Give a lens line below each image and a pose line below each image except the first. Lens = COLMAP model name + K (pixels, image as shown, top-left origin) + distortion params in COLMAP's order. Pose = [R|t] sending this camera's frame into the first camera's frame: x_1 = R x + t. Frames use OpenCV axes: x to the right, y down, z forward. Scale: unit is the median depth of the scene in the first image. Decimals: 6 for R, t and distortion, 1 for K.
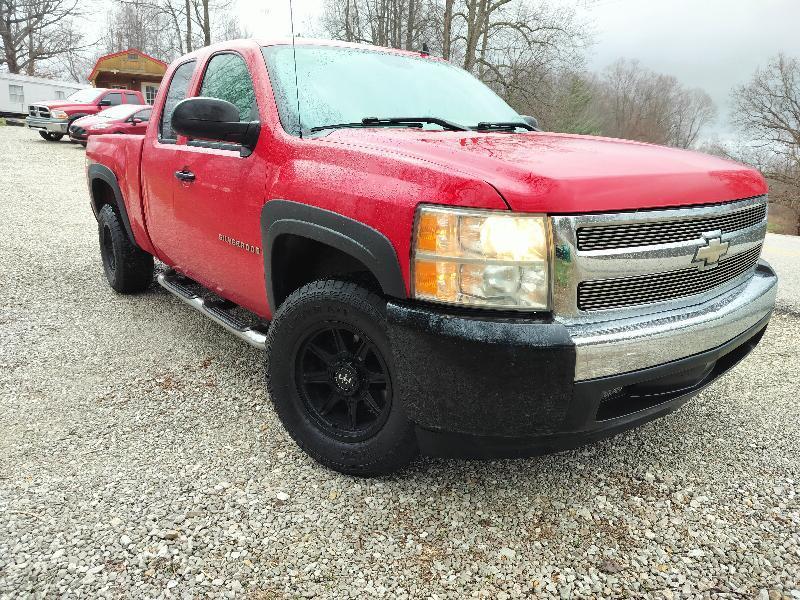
lens RADIAL K [[638.6, 0, 400.0], [0, 638.6, 300.0], [0, 0, 1]] dist [-0.000859, -0.019754]
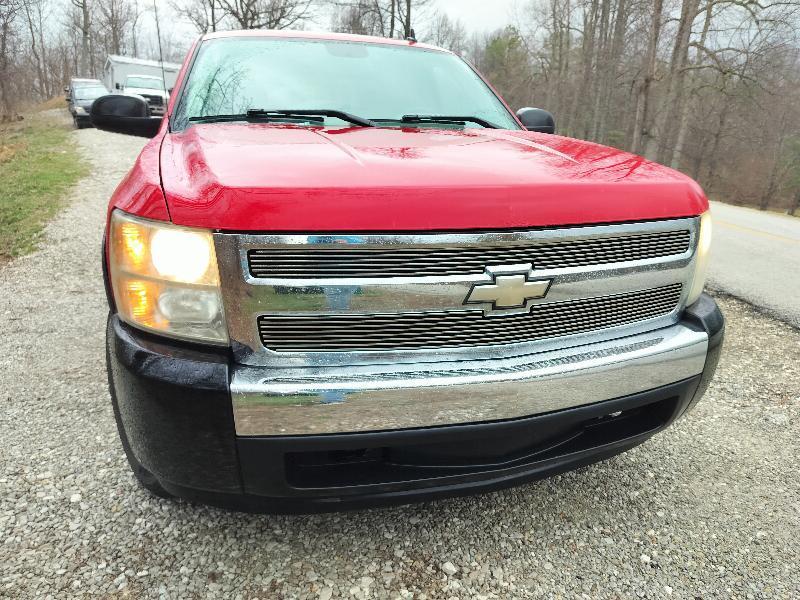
lens RADIAL K [[638.6, 0, 400.0], [0, 638.6, 300.0], [0, 0, 1]] dist [-0.000859, -0.019754]
pose [[0.930160, 0.094952, -0.354663, 0.592263], [-0.091471, 0.995452, 0.026609, -0.070170], [0.355577, 0.007690, 0.934615, 0.243806]]
